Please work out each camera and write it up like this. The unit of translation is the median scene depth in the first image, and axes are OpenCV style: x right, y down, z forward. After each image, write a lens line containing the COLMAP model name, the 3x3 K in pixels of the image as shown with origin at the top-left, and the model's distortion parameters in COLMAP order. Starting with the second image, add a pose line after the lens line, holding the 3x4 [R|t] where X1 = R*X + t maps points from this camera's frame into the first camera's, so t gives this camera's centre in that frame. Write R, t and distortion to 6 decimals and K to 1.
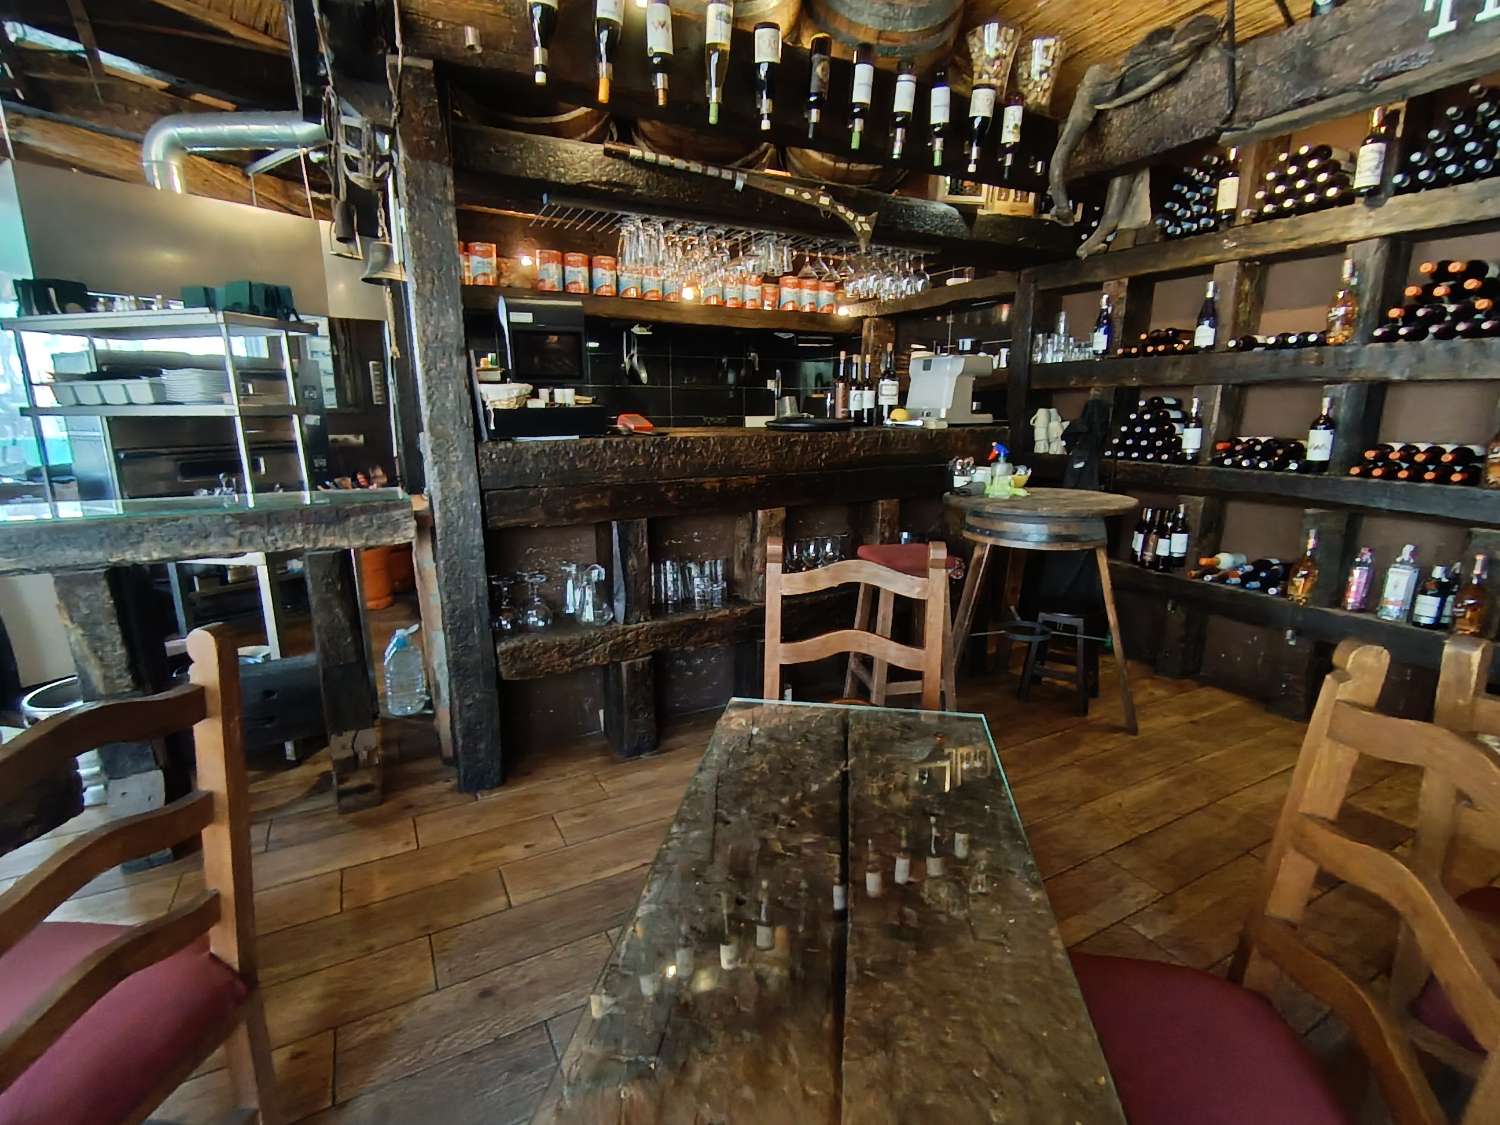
lens RADIAL K [[708.6, 0, 747.4], [0, 708.6, 561.7], [0, 0, 1]] dist [0.004653, -0.001662]
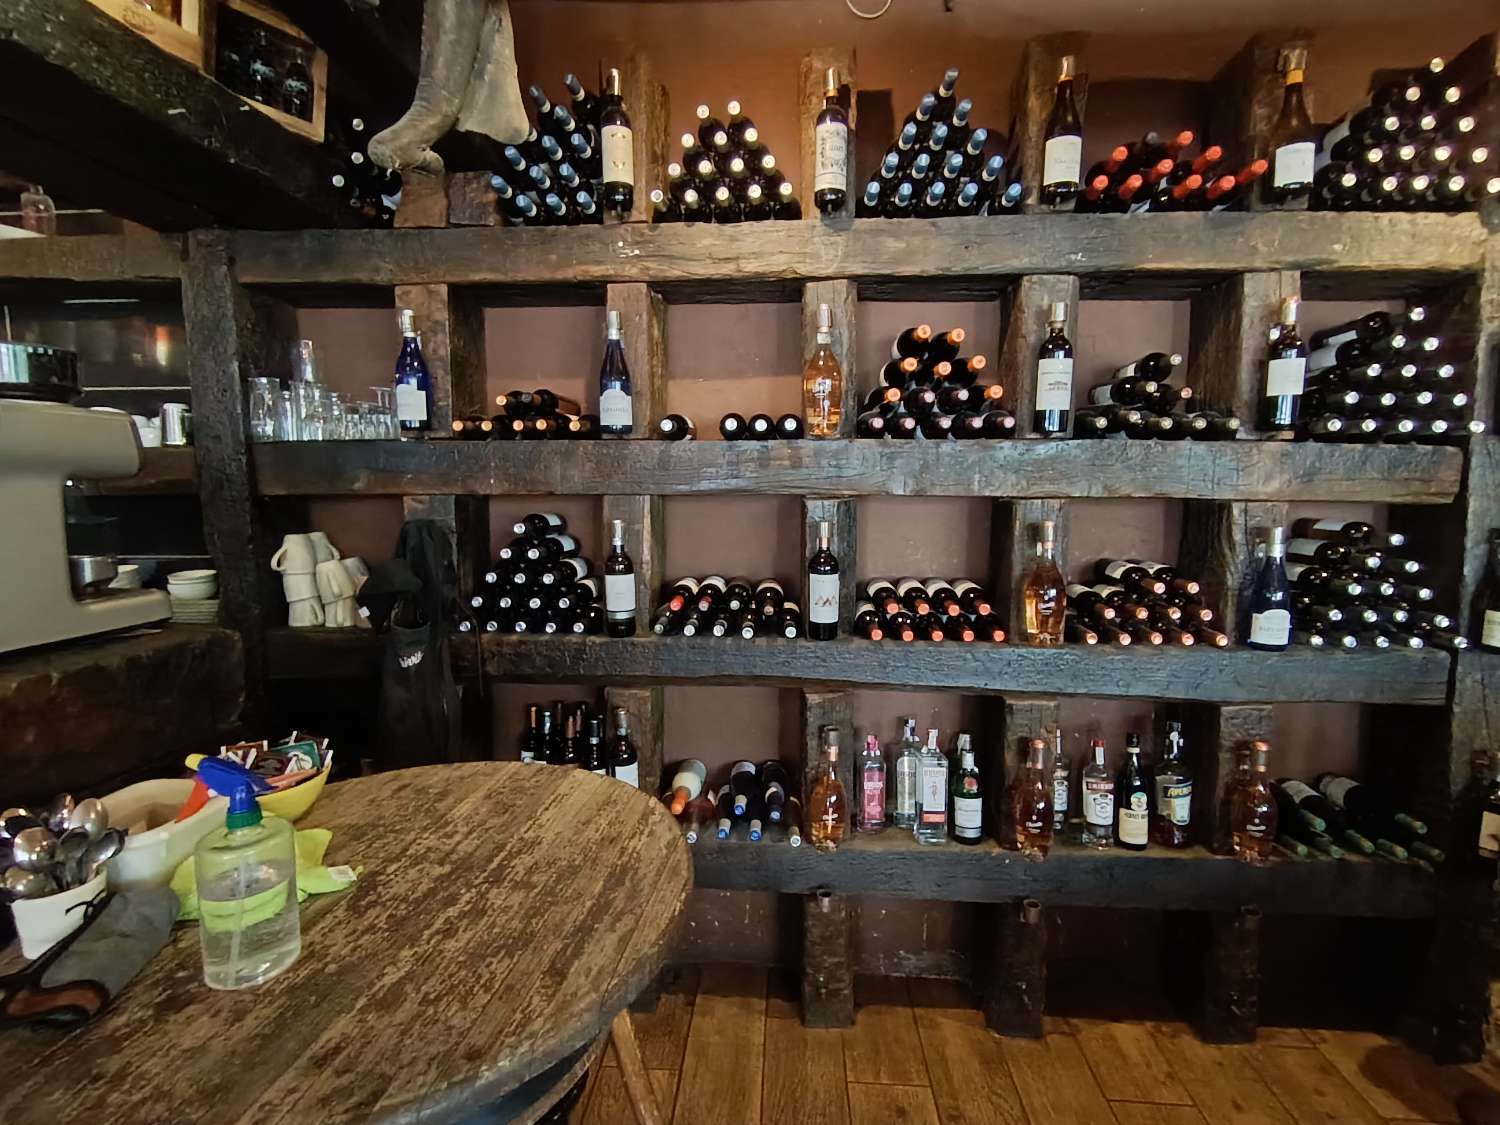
lens RADIAL K [[708.6, 0, 747.4], [0, 708.6, 561.7], [0, 0, 1]] dist [0.004653, -0.001662]
pose [[0.534703, -0.094267, 0.839766, 0.259849], [0.182417, 0.983204, -0.005782, -0.204087], [-0.825116, 0.156279, 0.542918, 0.722766]]
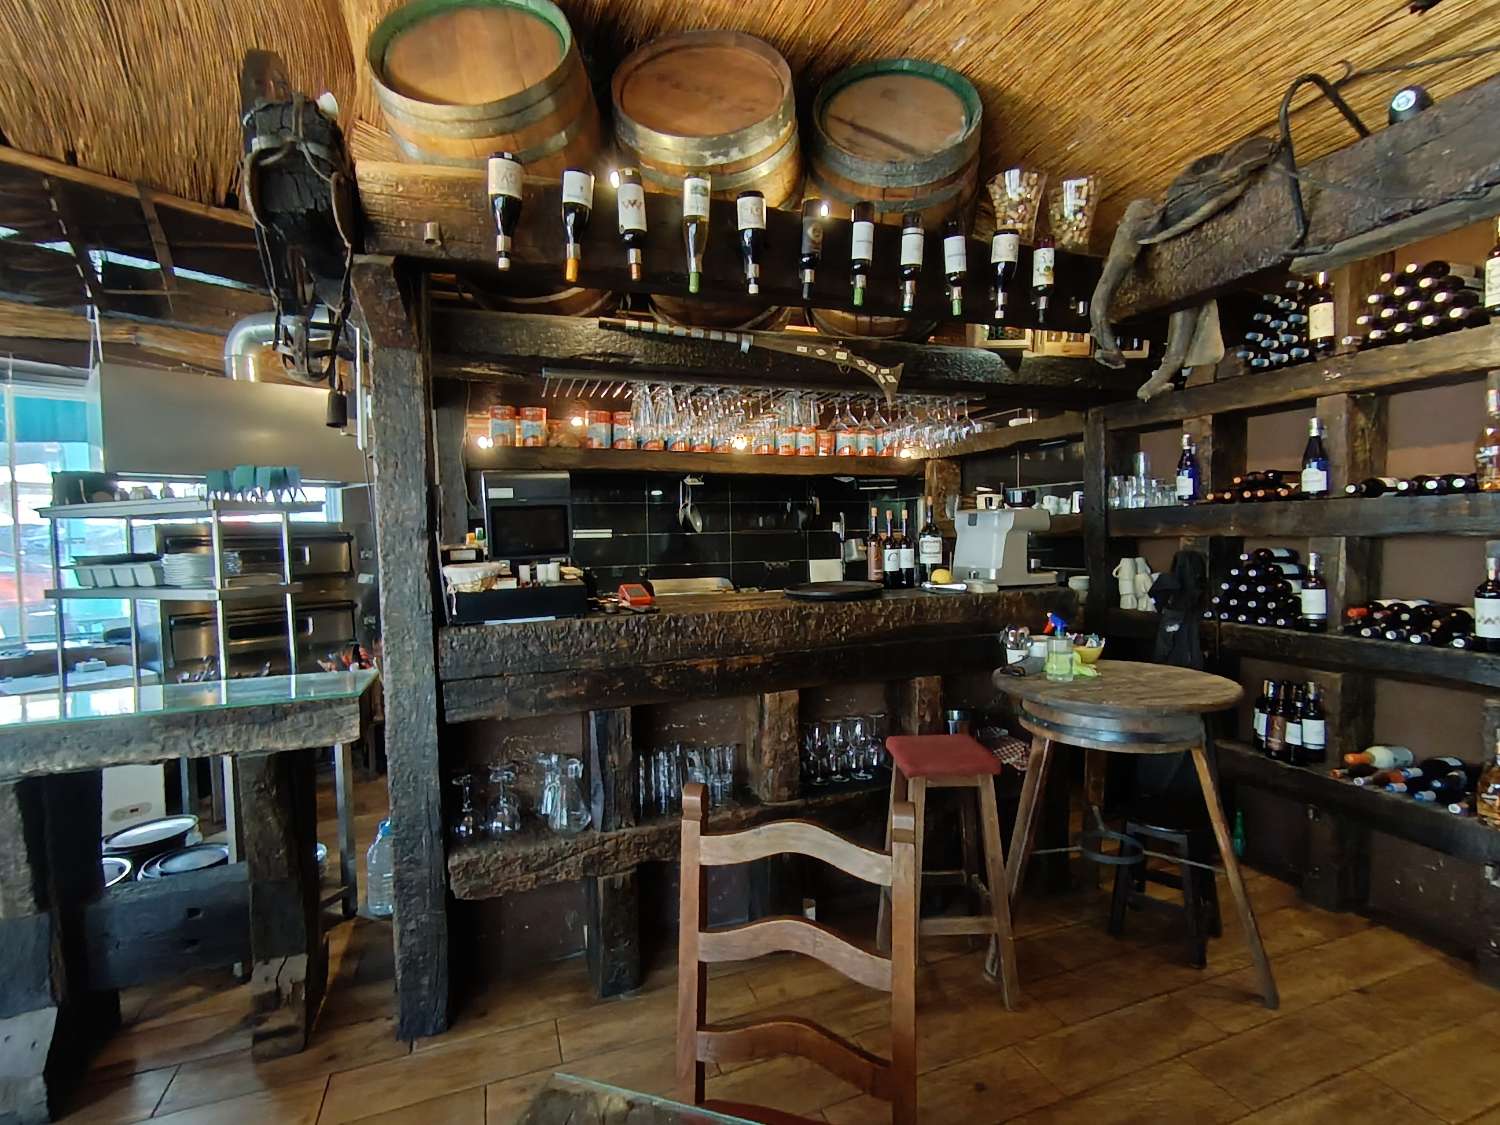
lens RADIAL K [[708.6, 0, 747.4], [0, 708.6, 561.7], [0, 0, 1]] dist [0.004653, -0.001662]
pose [[0.988943, -0.014111, -0.147623, 0.123544], [-0.011734, 0.984895, -0.172754, -0.081484], [0.147831, 0.172576, 0.973840, 0.122716]]
